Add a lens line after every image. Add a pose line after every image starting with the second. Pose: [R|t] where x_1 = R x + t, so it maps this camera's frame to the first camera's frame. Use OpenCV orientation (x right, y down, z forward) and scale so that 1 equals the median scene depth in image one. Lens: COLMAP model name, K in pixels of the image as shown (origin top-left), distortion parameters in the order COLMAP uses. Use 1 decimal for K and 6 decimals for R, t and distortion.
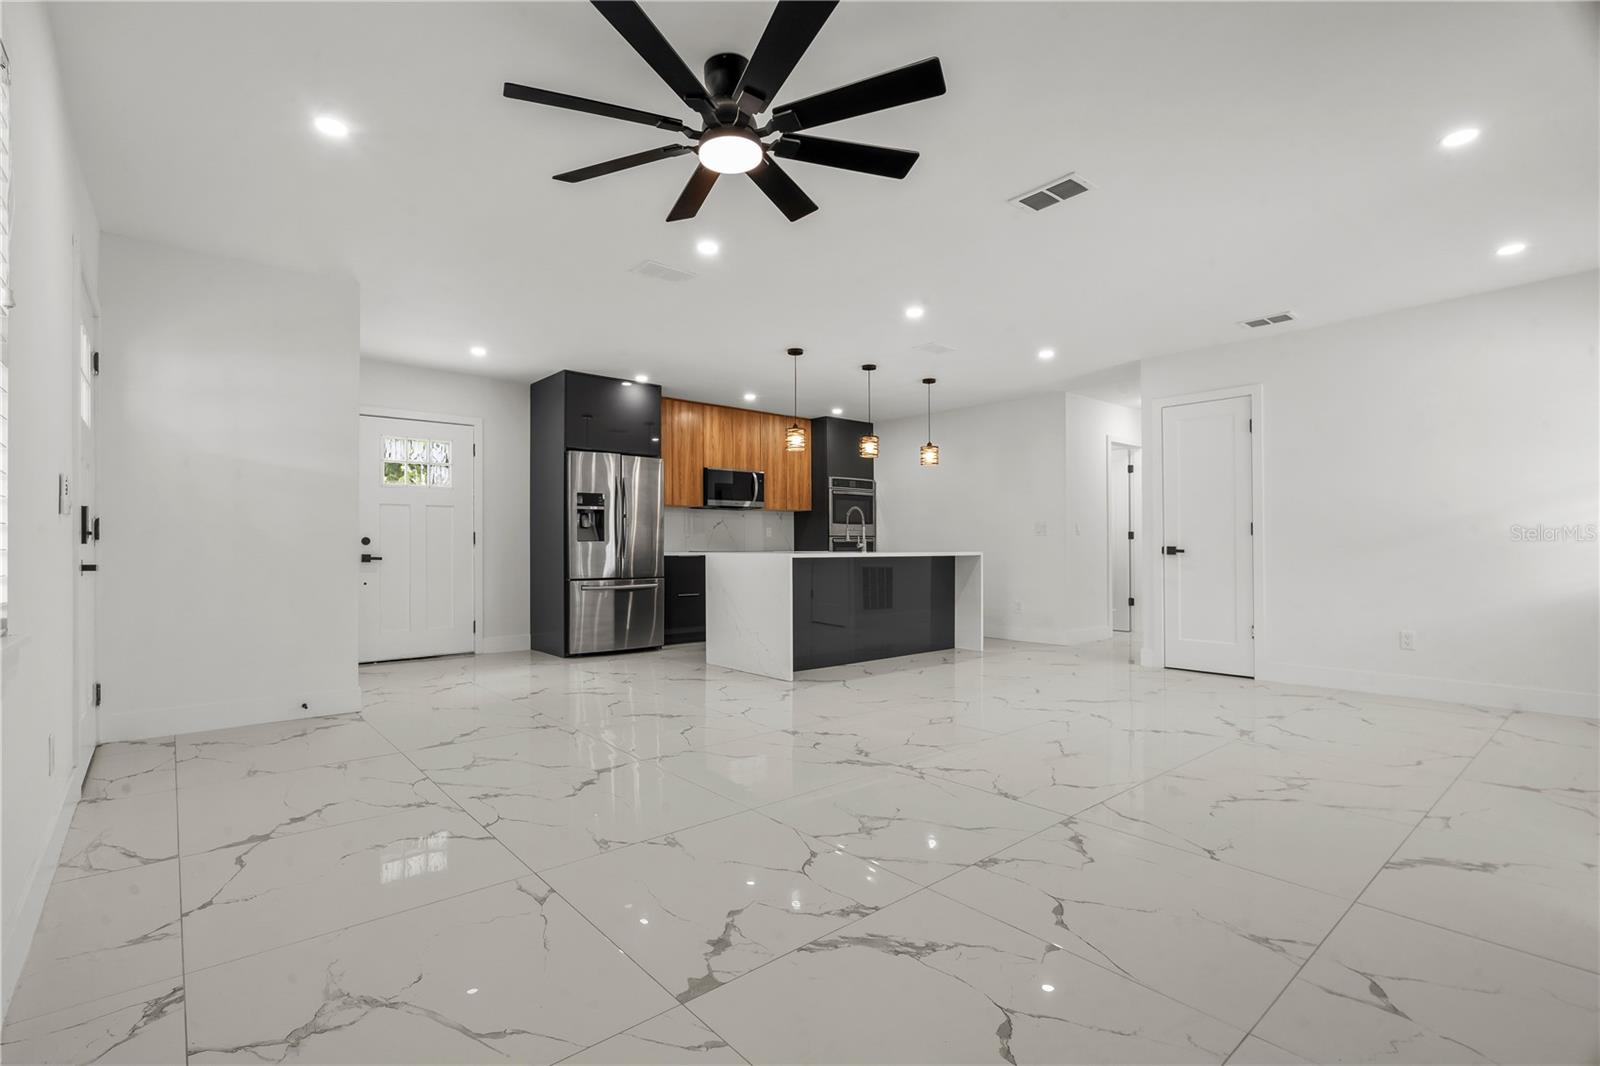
lens RADIAL K [[727.4, 0, 781.7], [0, 727.4, 540.0], [0, 0, 1]] dist [-0.005192, -0.000281]
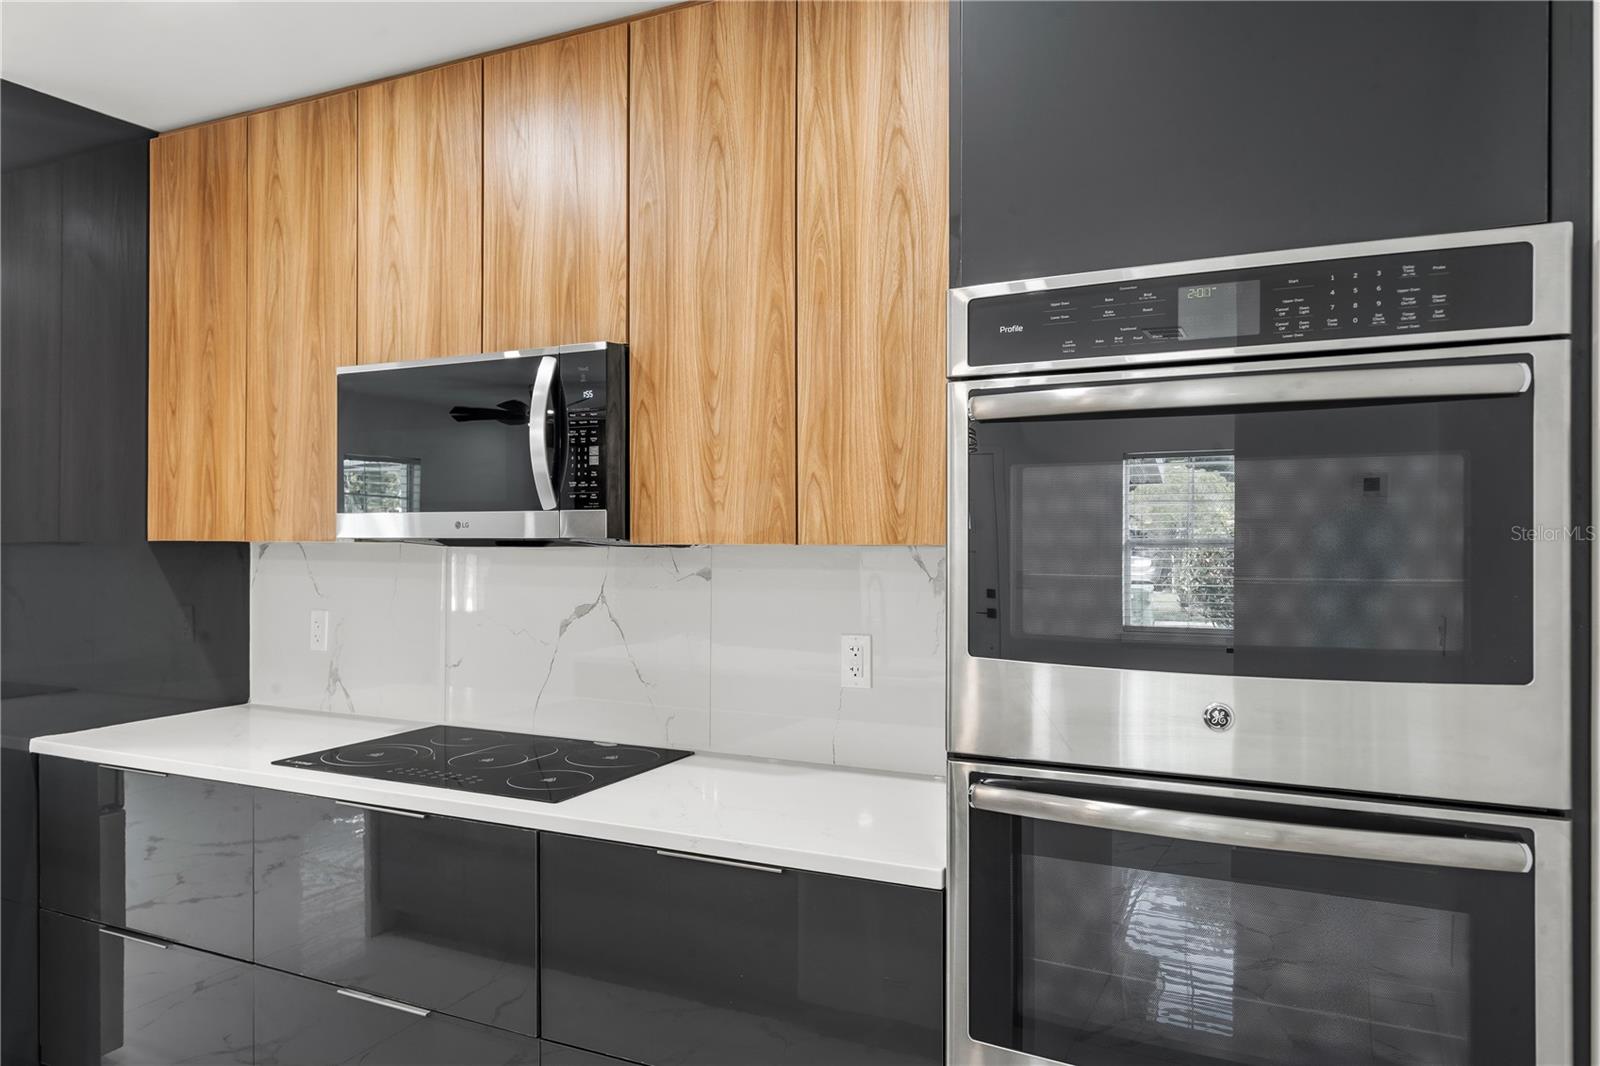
lens RADIAL K [[1108.6, 0, 763.4], [0, 1108.6, 534.9], [0, 0, 1]] dist [0.009205, 0.003643]
pose [[0.396139, 0.002867, -0.918186, 0.259529], [0.005123, 0.999973, 0.005333, -0.050645], [0.918176, -0.006816, 0.396113, 0.996367]]
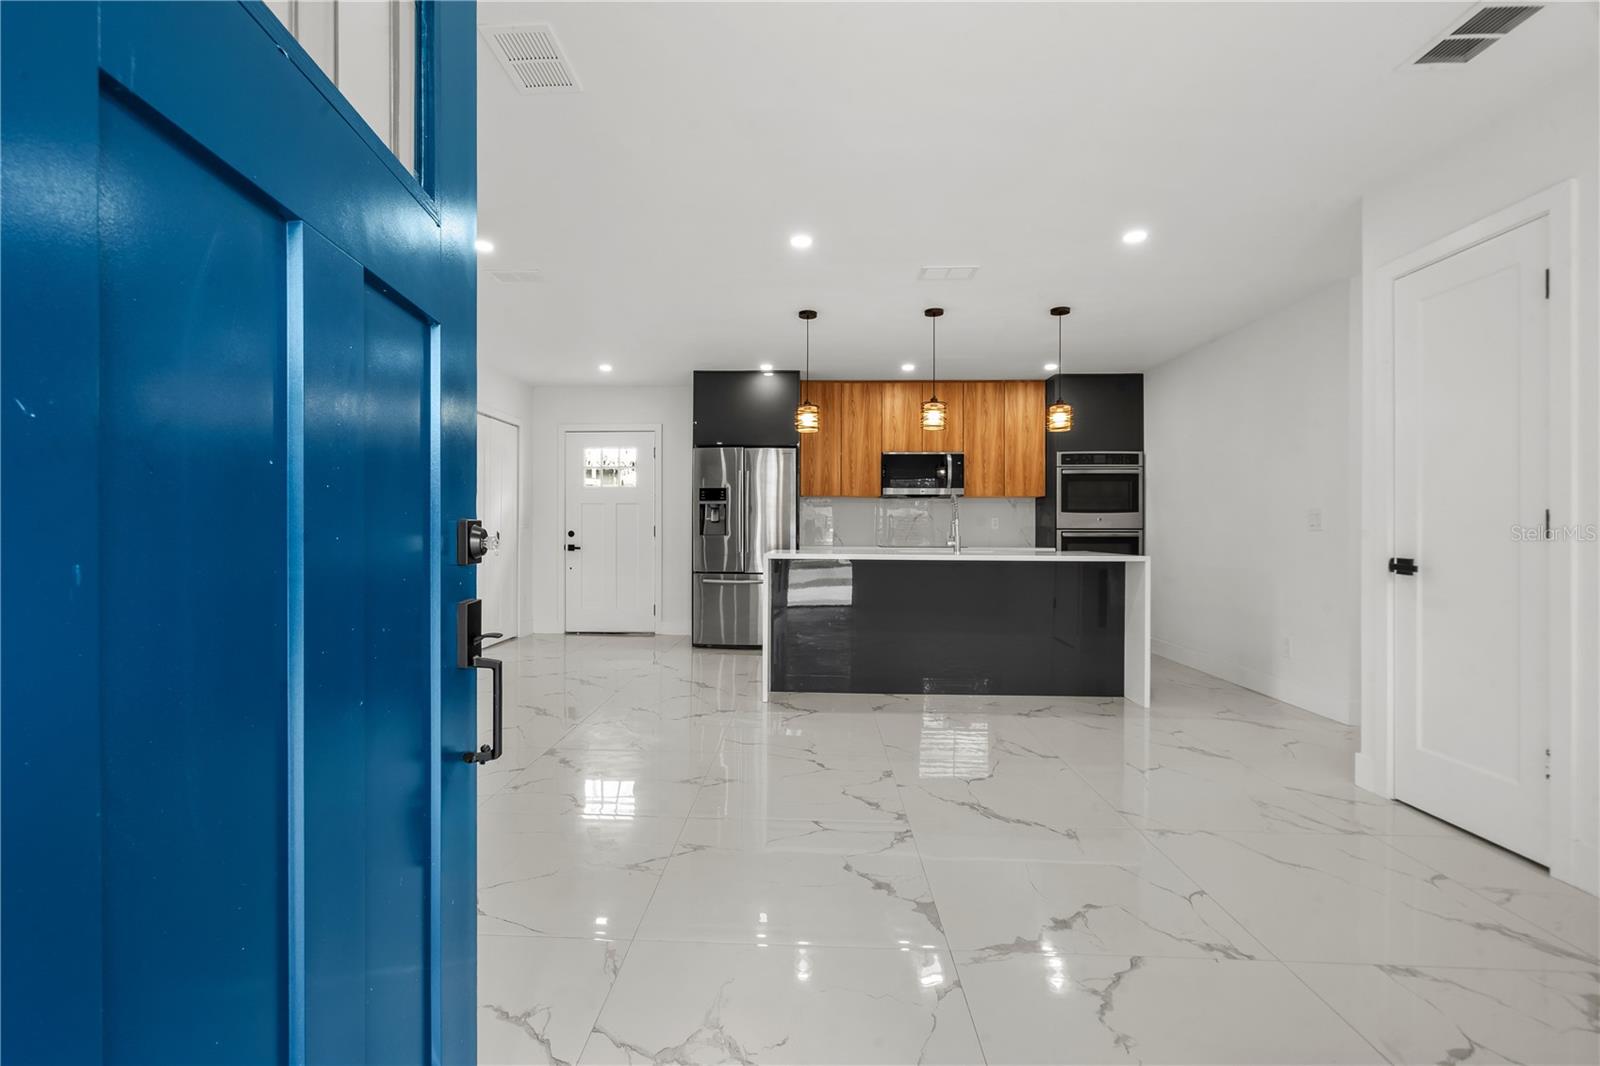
lens RADIAL K [[731.1, 0, 791.3], [0, 731.1, 535.1], [0, 0, 1]] dist [-0.000372, 0.000200]
pose [[0.743378, 0.009490, -0.668804, 0.420307], [-0.000073, 0.999900, 0.014107, -0.010786], [0.668871, -0.010438, 0.743305, 0.259356]]
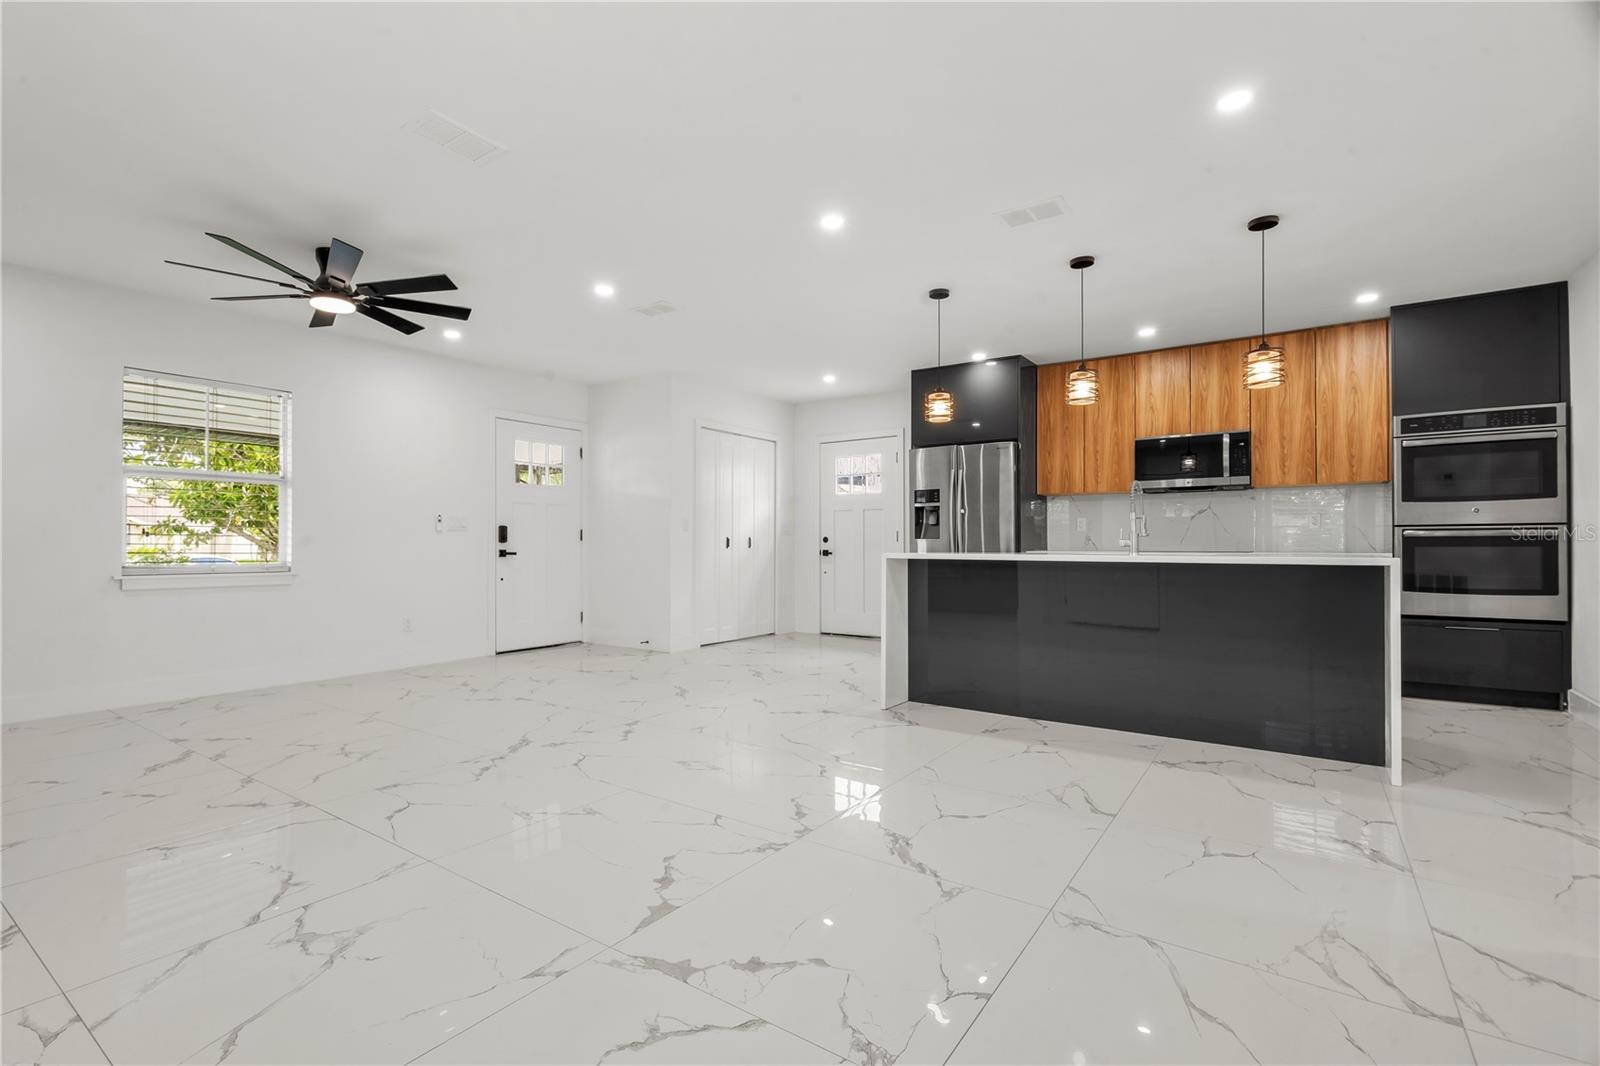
lens RADIAL K [[734.2, 0, 785.0], [0, 734.2, 538.6], [0, 0, 1]] dist [0.003444, 0.000853]
pose [[0.256687, -0.005155, -0.966481, 0.536588], [0.007364, 0.999967, -0.003378, 0.002769], [0.966467, -0.006250, 0.256716, 0.467082]]
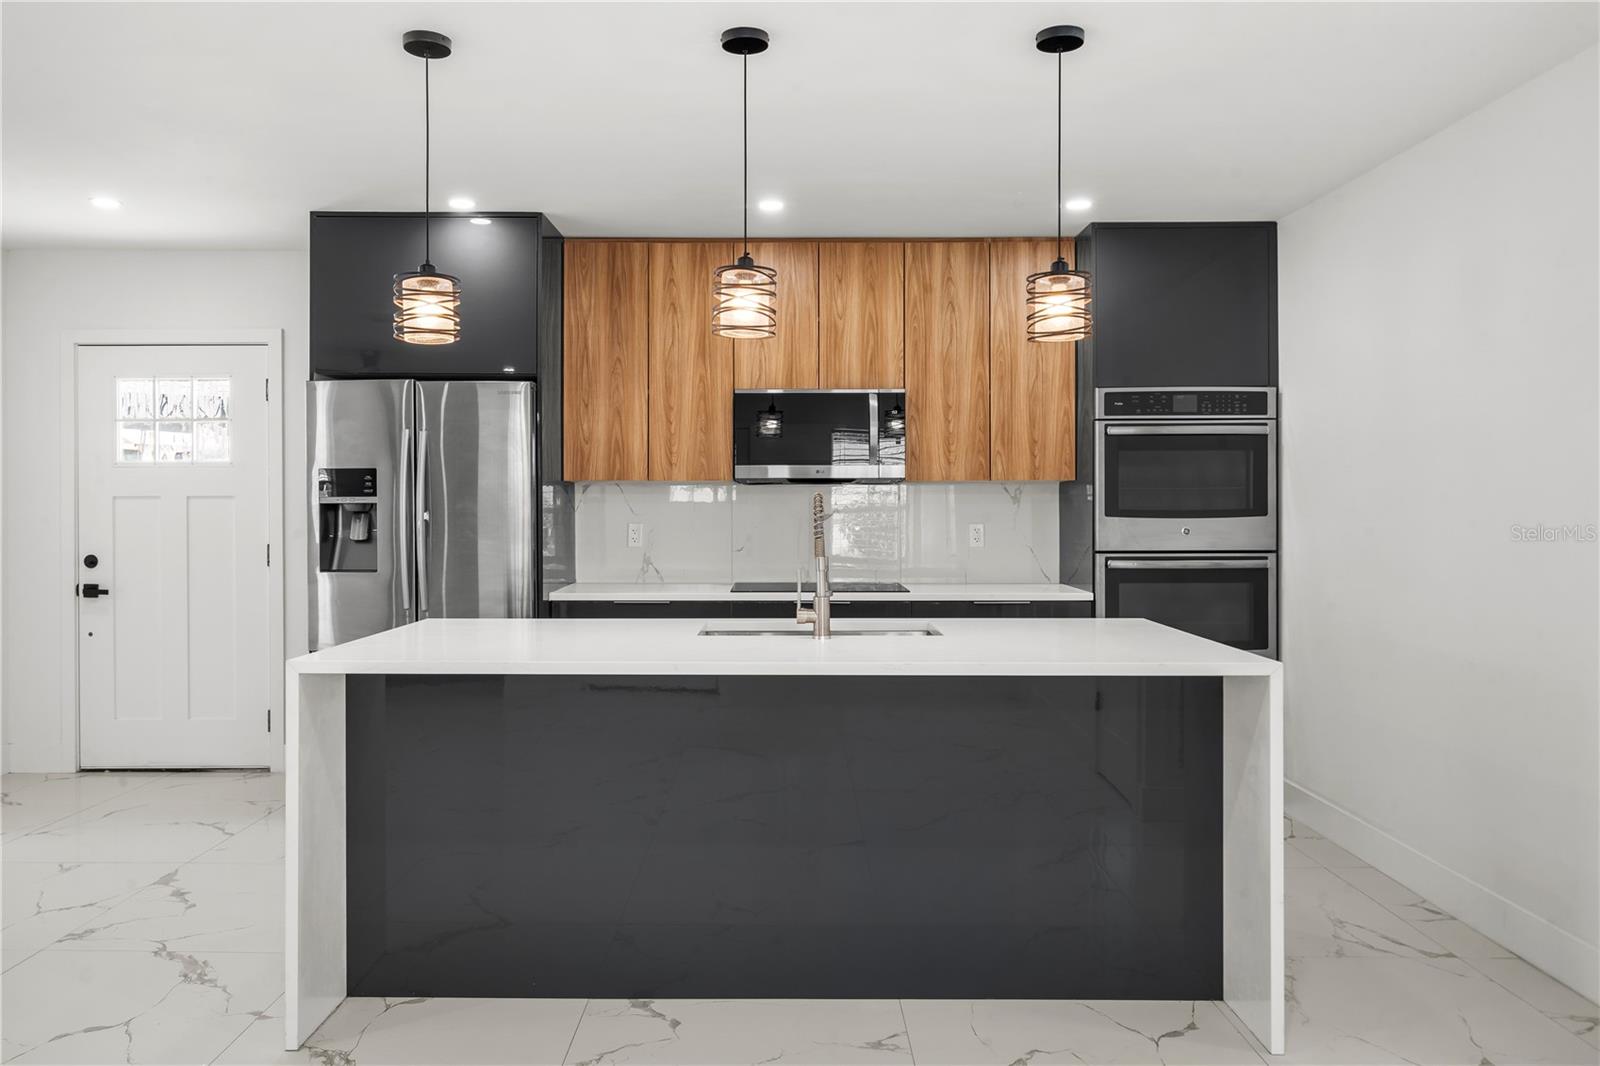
lens RADIAL K [[1156.3, 0, 785.6], [0, 1156.3, 511.3], [0, 0, 1]] dist [0.005369, 0.000481]
pose [[0.766290, 0.004889, -0.642476, 0.355751], [0.004483, 0.999906, 0.012956, -0.037918], [0.642479, -0.012809, 0.766196, 0.510112]]
